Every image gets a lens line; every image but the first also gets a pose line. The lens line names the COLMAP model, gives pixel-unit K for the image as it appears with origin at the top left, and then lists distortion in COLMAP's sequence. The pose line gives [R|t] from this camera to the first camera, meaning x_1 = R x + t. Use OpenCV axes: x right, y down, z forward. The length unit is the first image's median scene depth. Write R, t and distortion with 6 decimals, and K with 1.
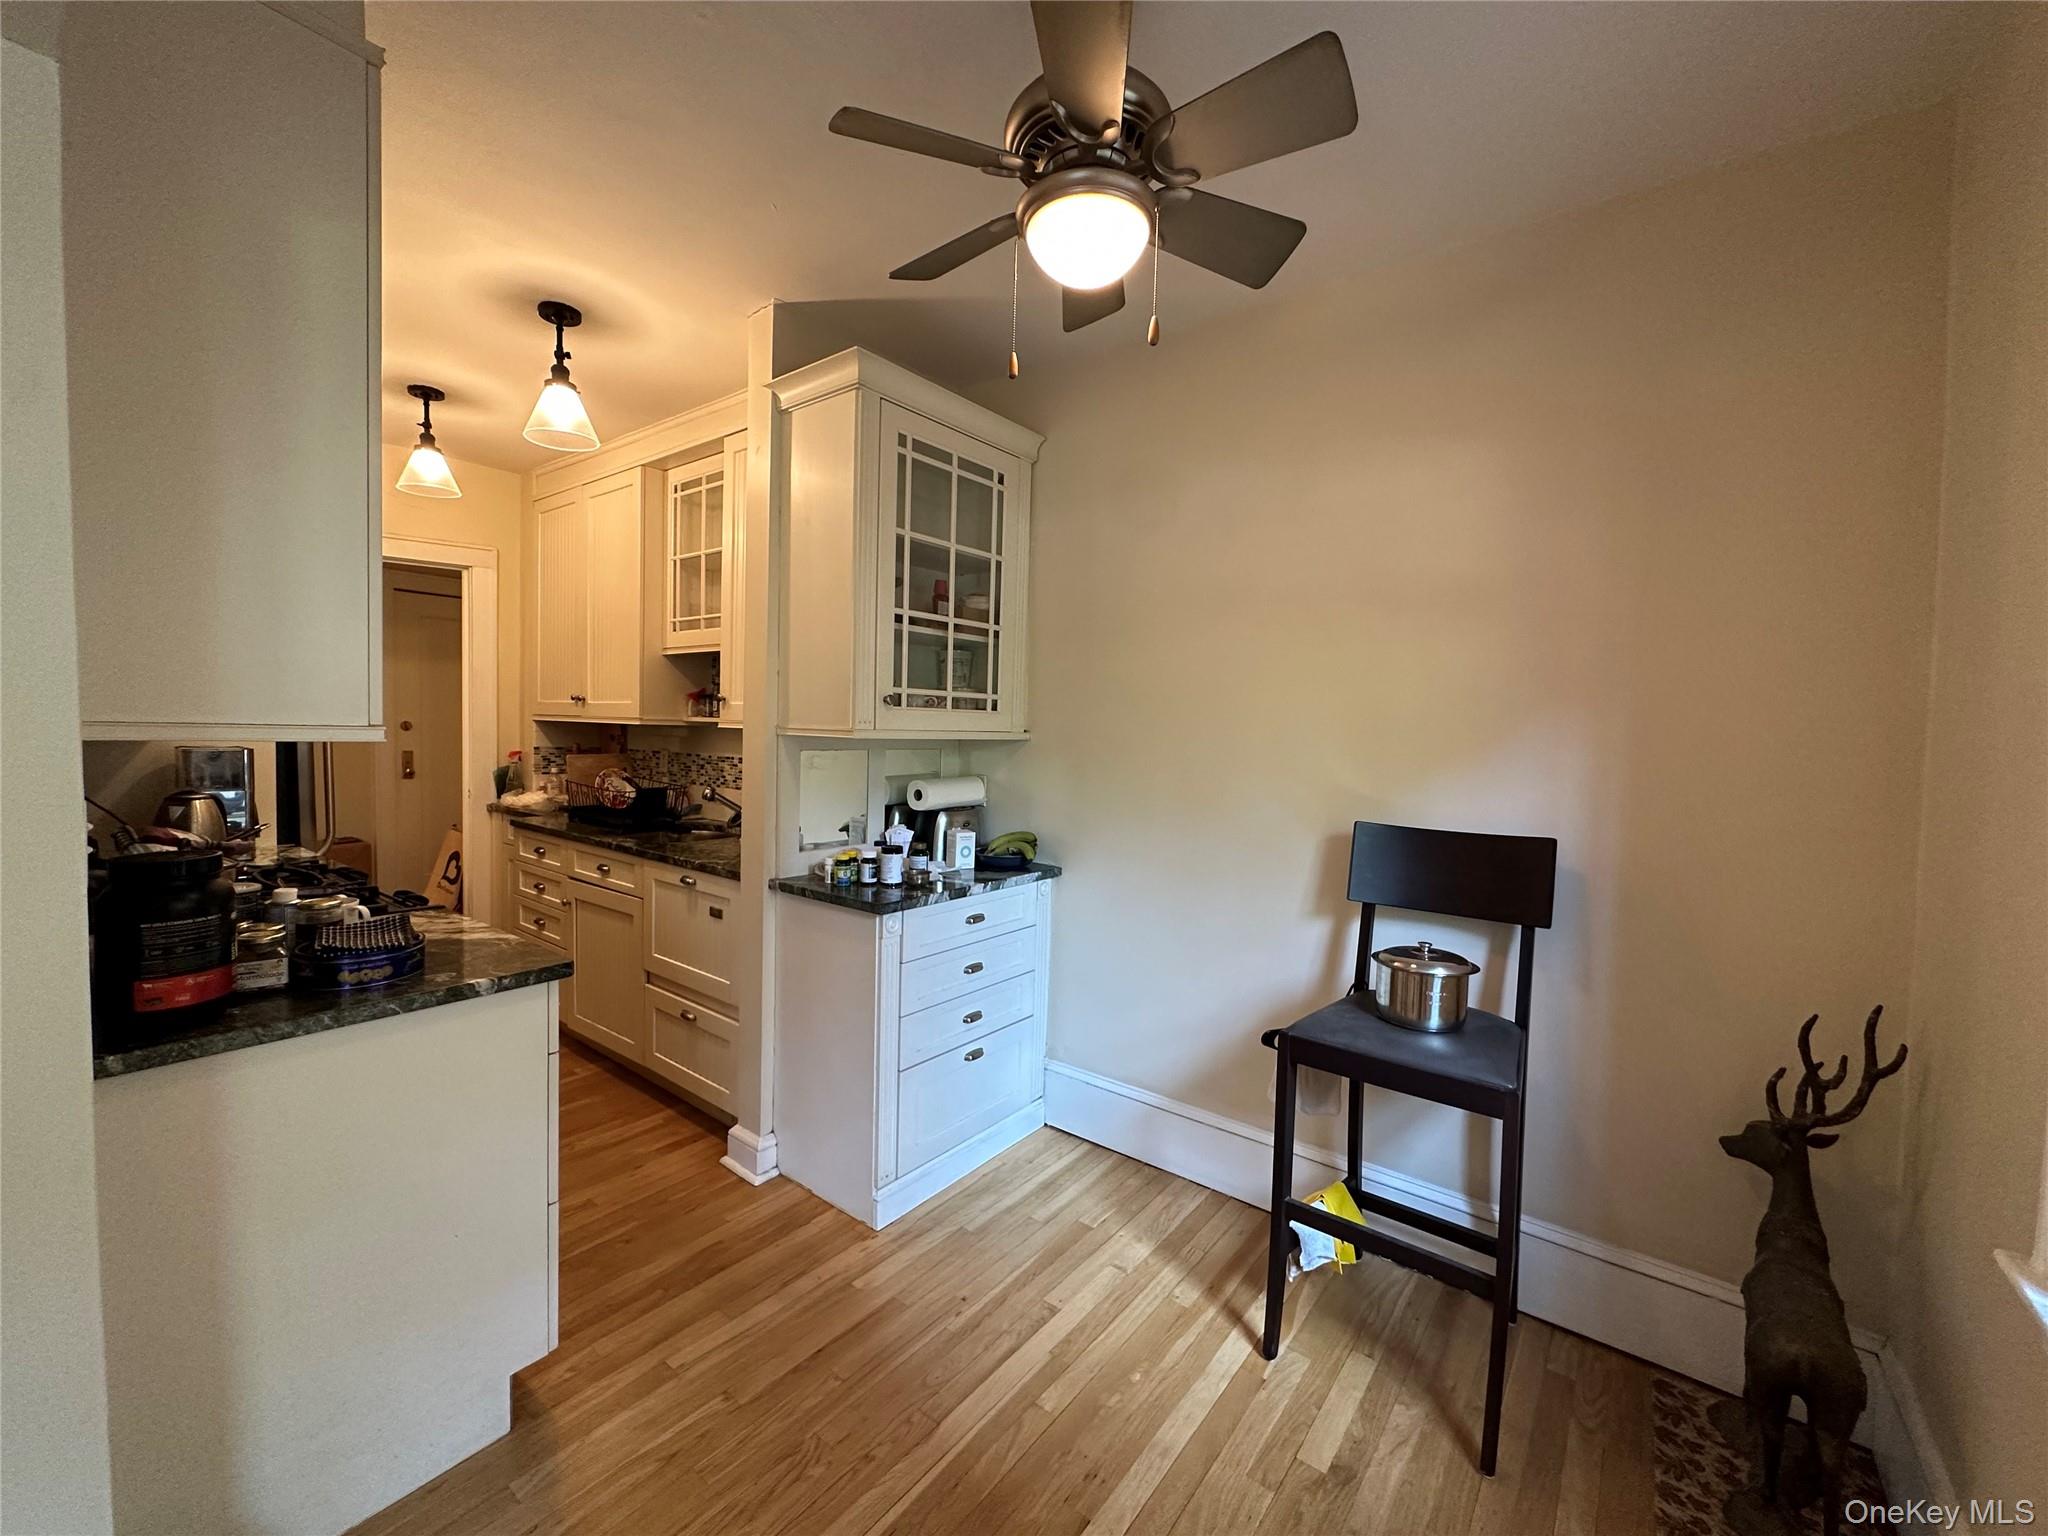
lens RADIAL K [[823.6, 0, 1024.0], [0, 823.6, 768.0], [0, 0, 1]] dist [-0.000713, -0.000213]
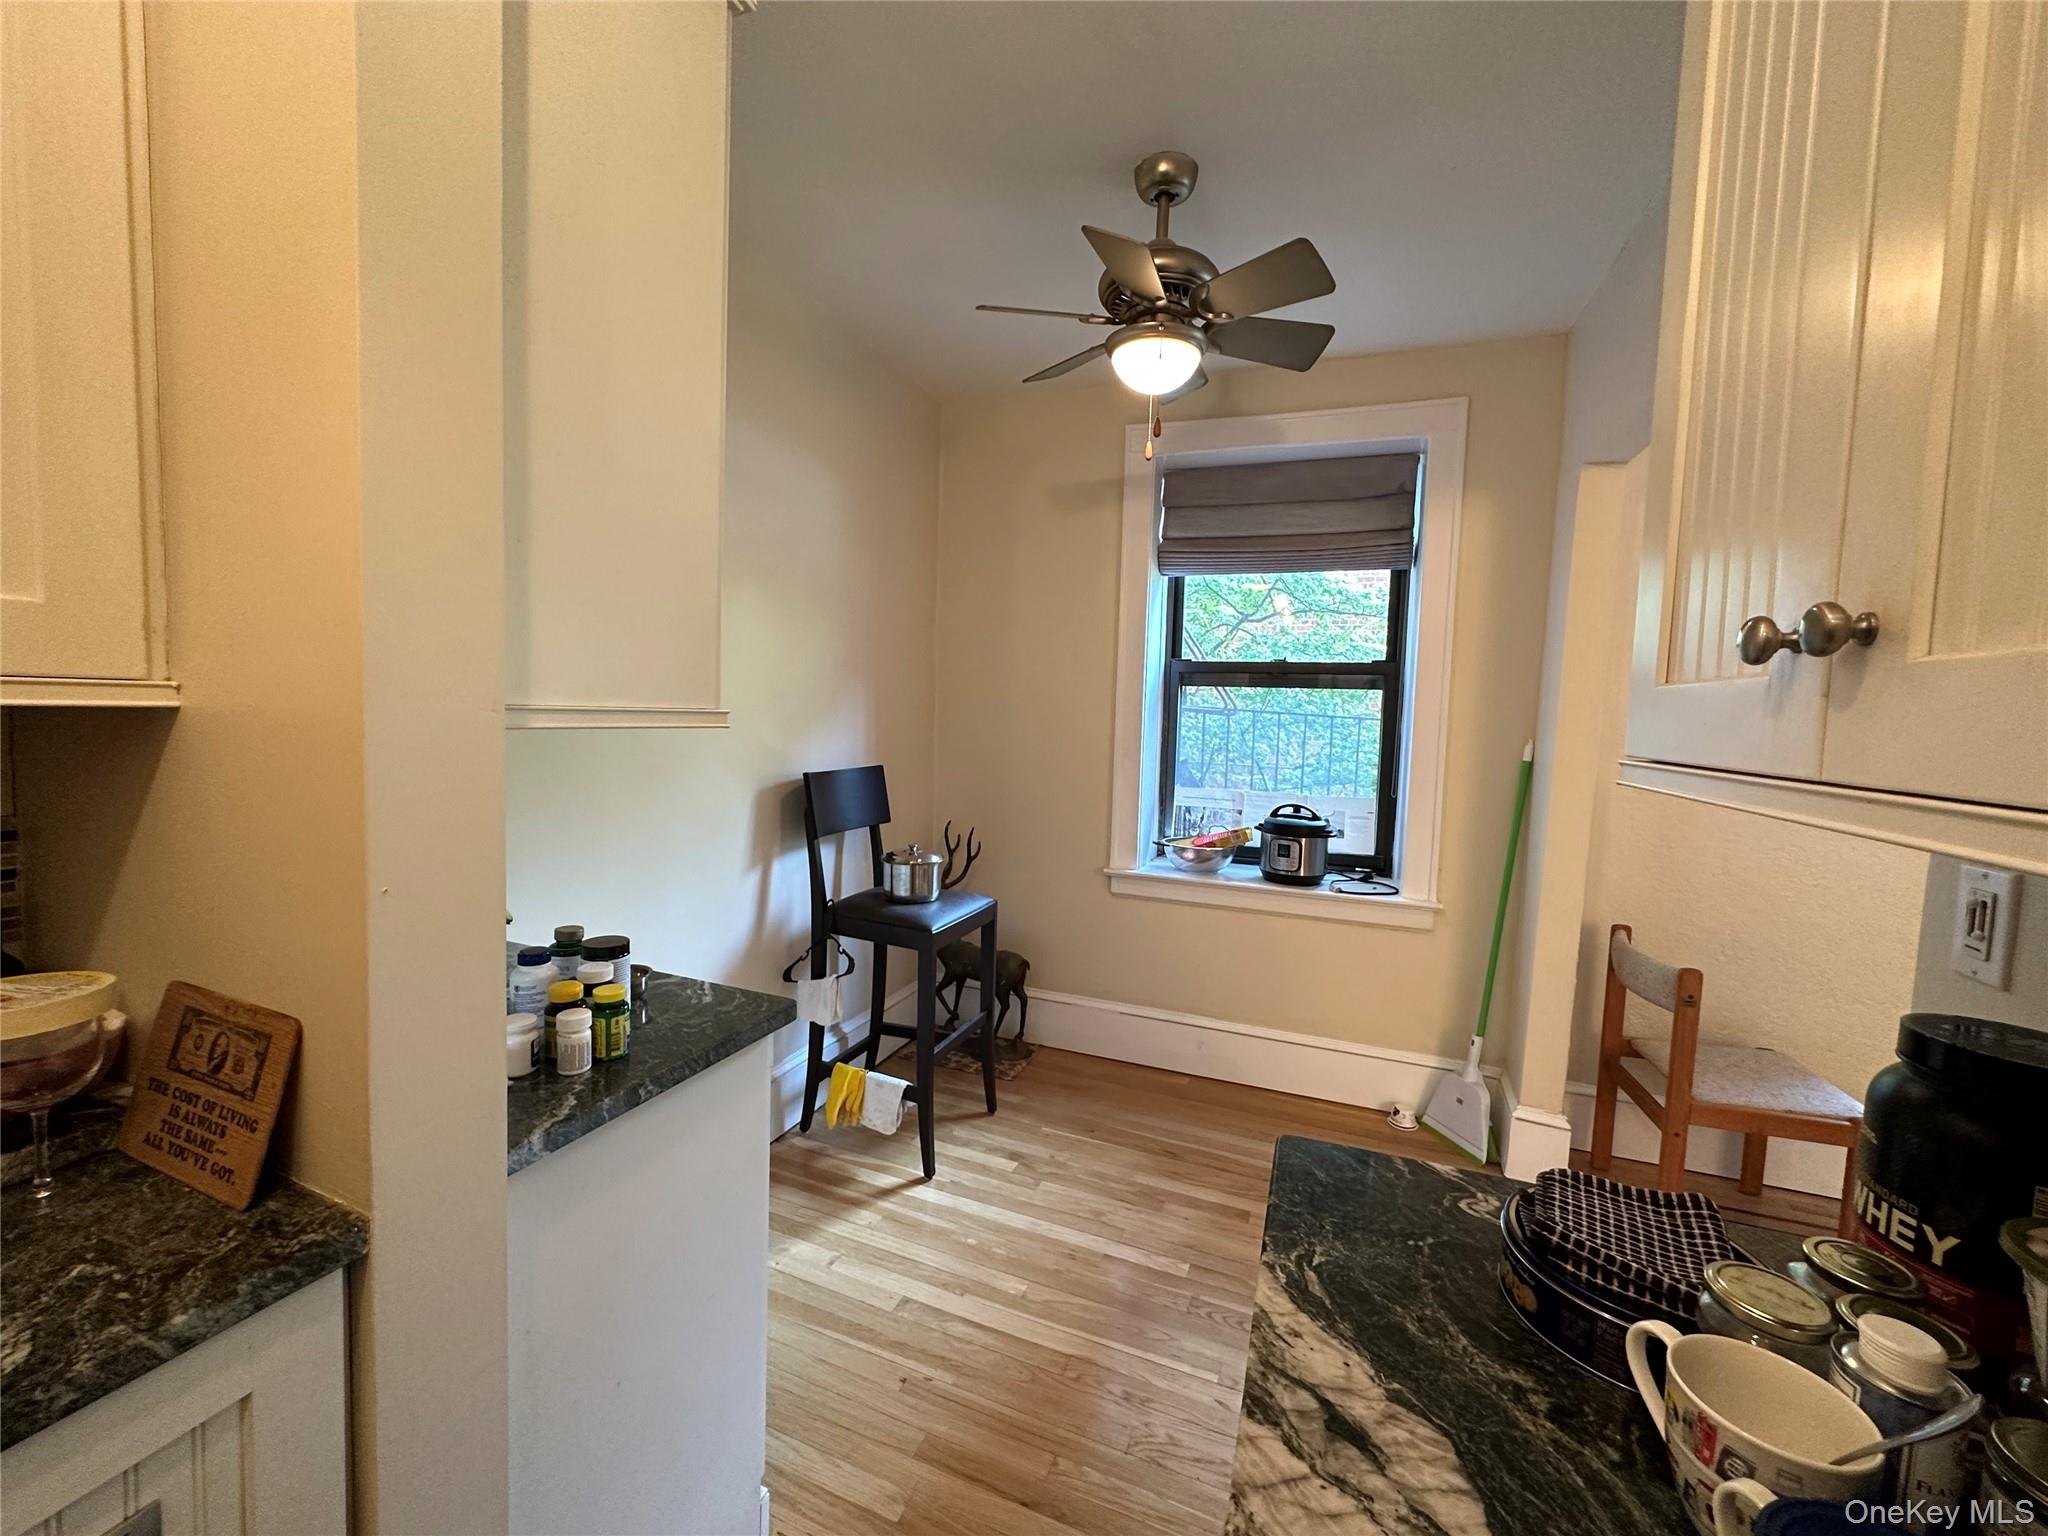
lens RADIAL K [[823.6, 0, 1024.0], [0, 823.6, 768.0], [0, 0, 1]] dist [-0.000713, -0.000213]
pose [[-0.283109, -0.112230, 0.952499, -0.894641], [0.010901, 0.992689, 0.120206, -0.088964], [-0.959026, 0.044414, -0.279816, 1.150233]]
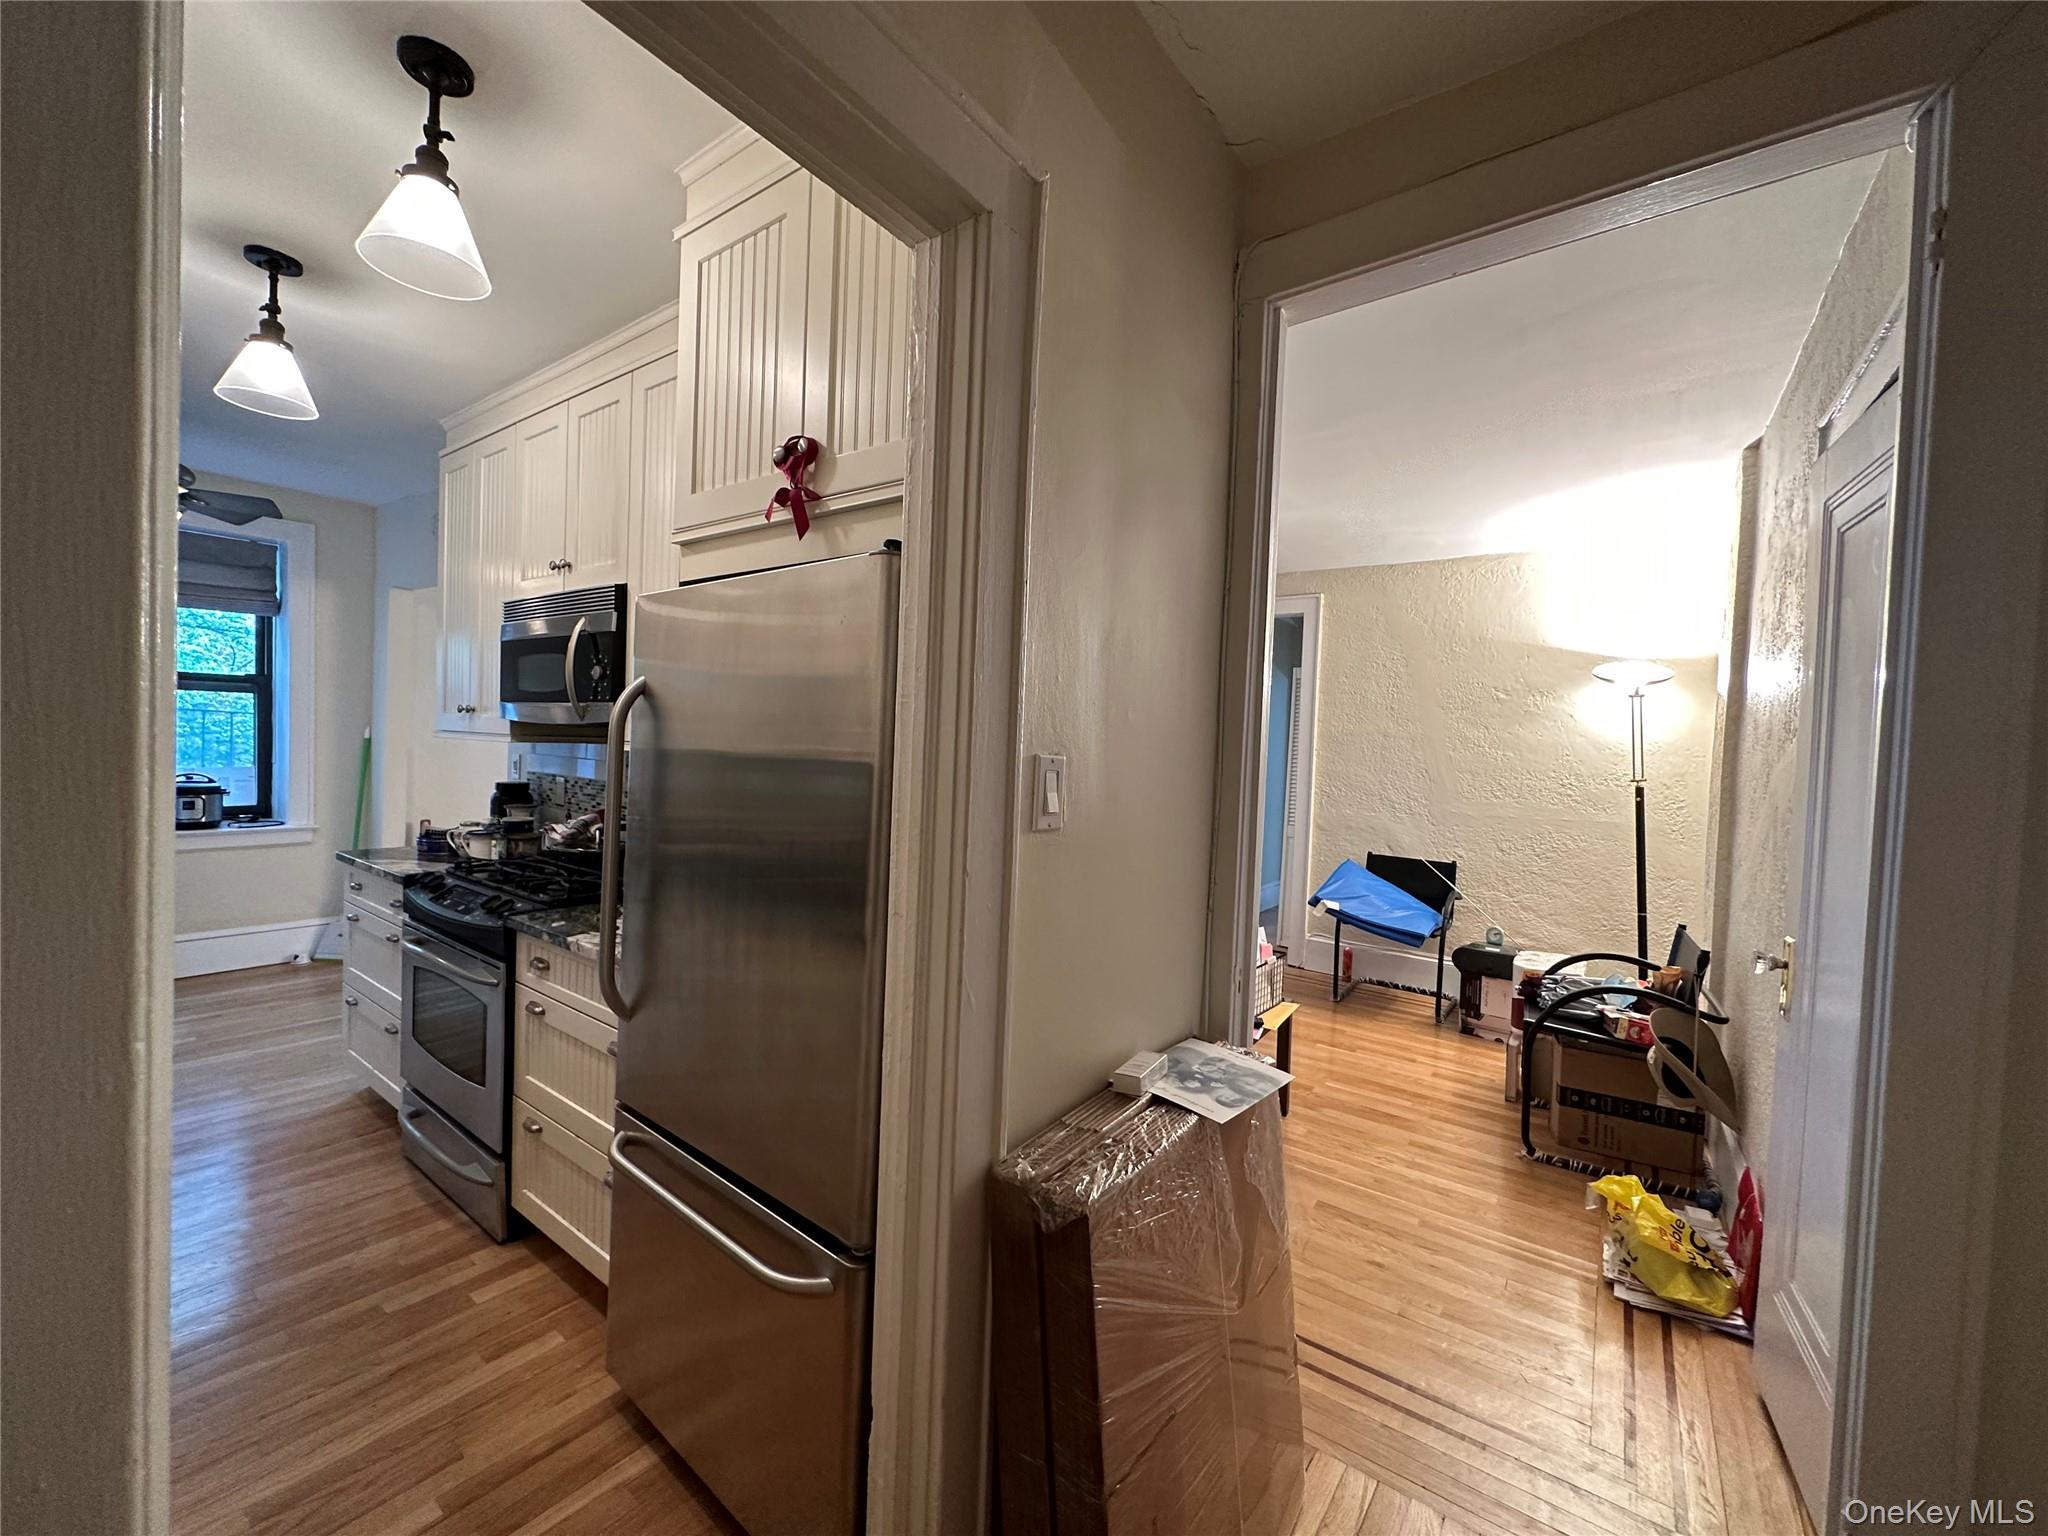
lens RADIAL K [[823.6, 0, 1024.0], [0, 823.6, 768.0], [0, 0, 1]] dist [-0.000713, -0.000213]
pose [[-0.997182, -0.074818, -0.005441, -1.456474], [-0.075012, 0.993717, 0.083060, -0.154974], [-0.000807, 0.083234, -0.996530, 1.960002]]
